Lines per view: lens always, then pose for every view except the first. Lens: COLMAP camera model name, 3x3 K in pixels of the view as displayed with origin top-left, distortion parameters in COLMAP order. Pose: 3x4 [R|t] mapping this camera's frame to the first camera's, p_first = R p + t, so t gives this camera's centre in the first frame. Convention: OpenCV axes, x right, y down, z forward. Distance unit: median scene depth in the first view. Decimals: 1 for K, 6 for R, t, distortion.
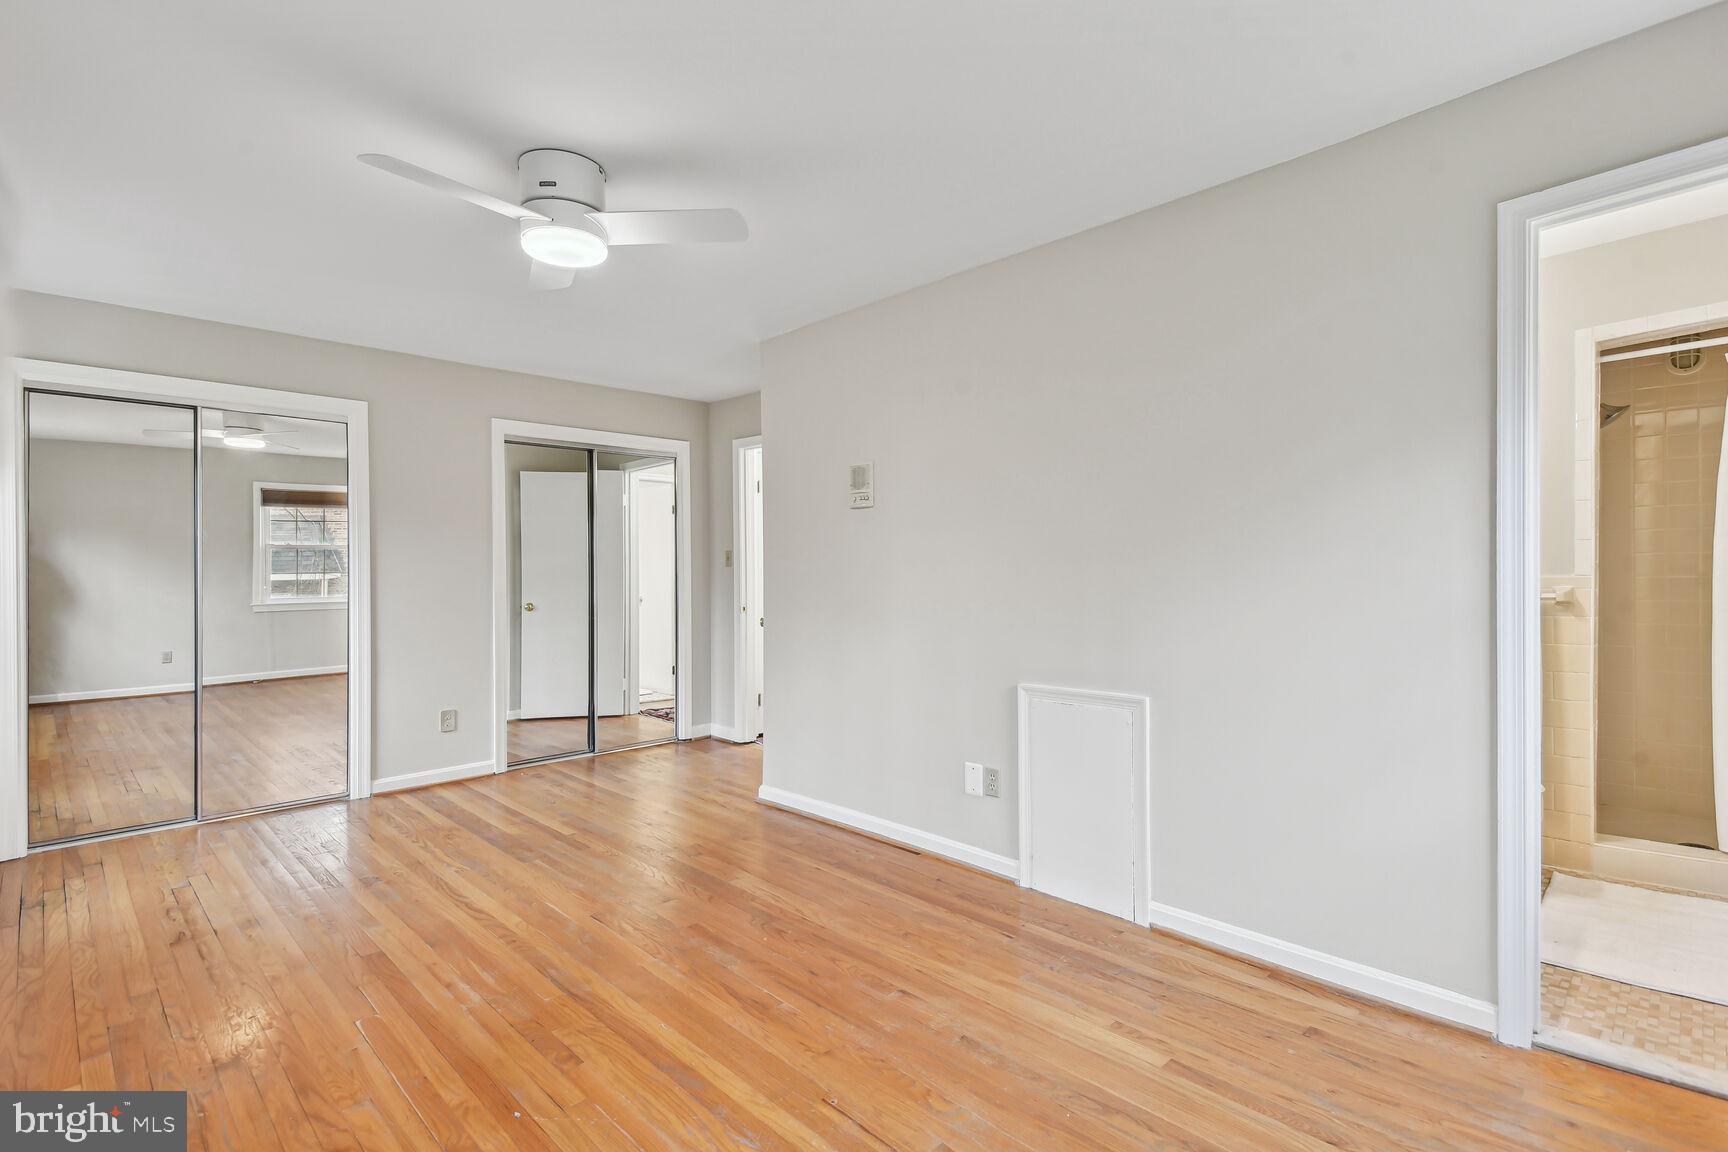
lens RADIAL K [[804.0, 0, 865.8], [0, 804.0, 581.3], [0, 0, 1]] dist [0.040981, -0.020555]
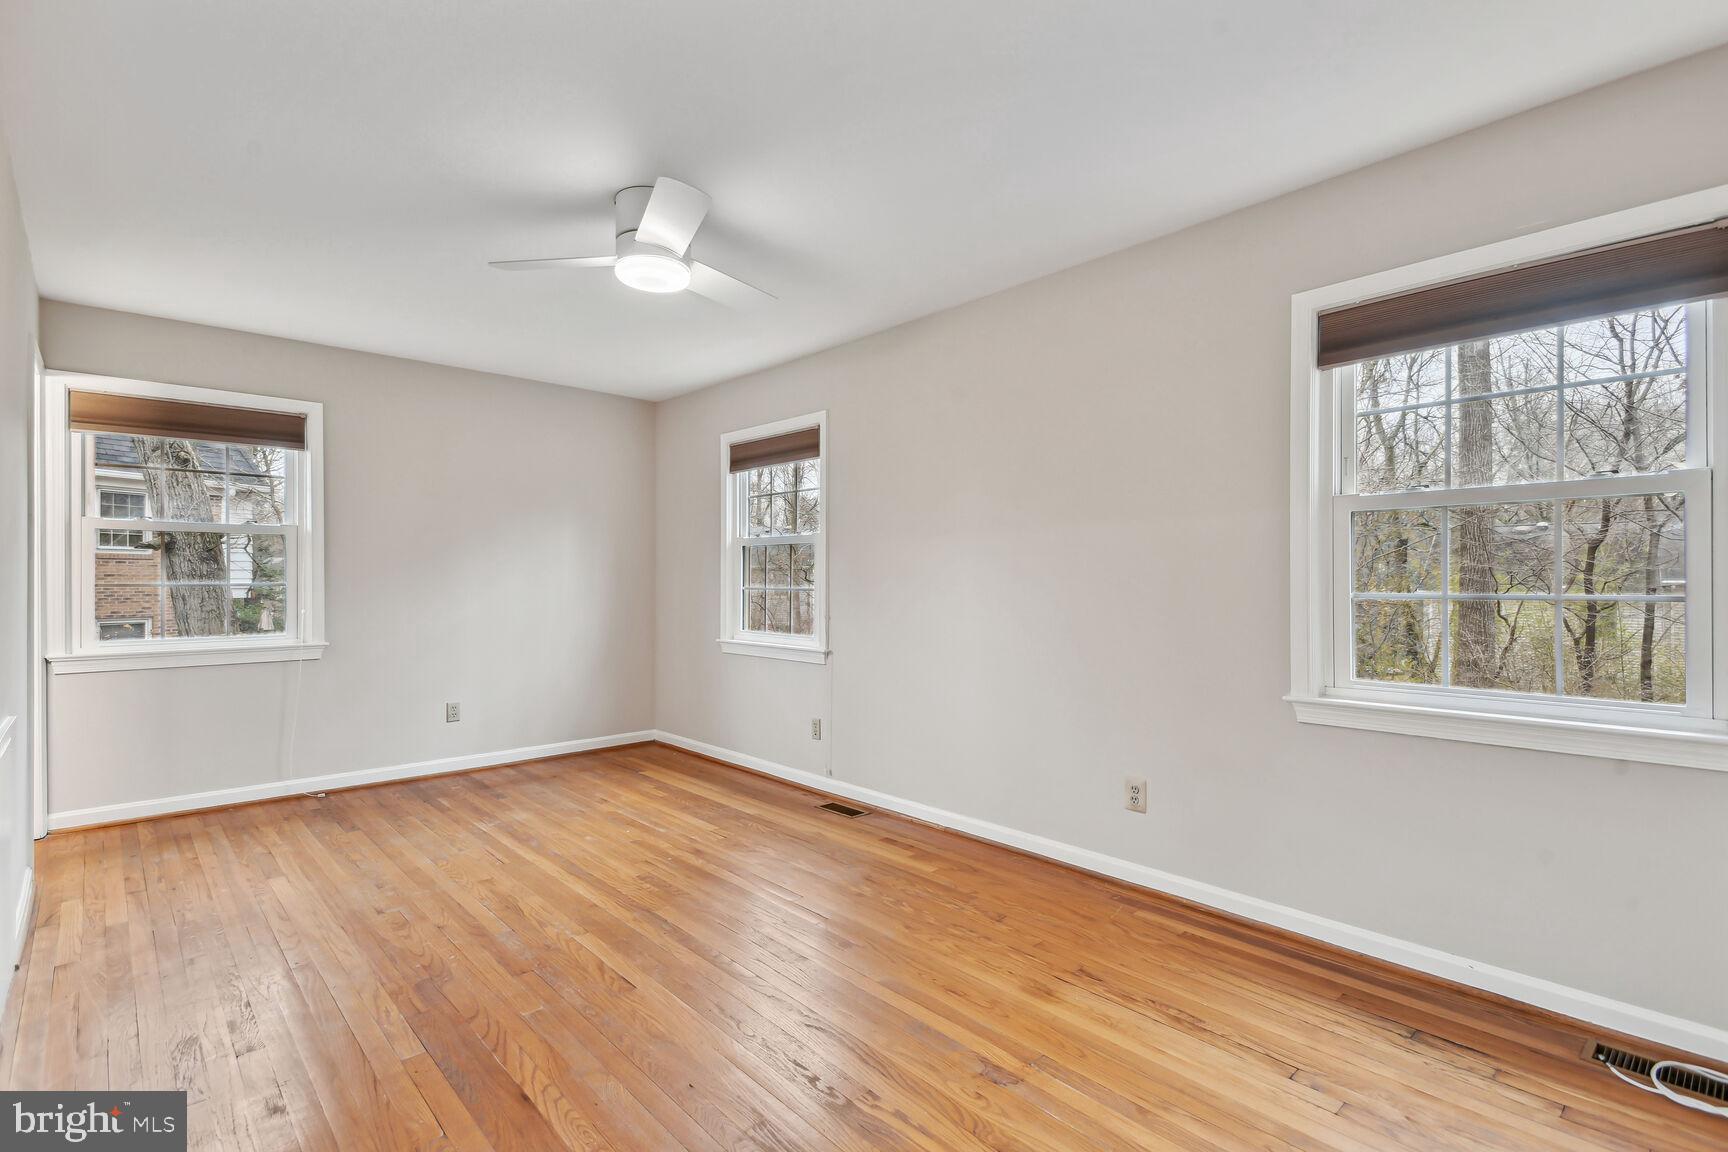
lens RADIAL K [[804.0, 0, 865.8], [0, 804.0, 581.3], [0, 0, 1]] dist [0.040981, -0.020555]
pose [[-0.999525, 0.003392, 0.030628, -0.703657], [0.003697, 0.999944, 0.009905, -0.004685], [-0.030593, 0.010014, -0.999482, 2.133285]]
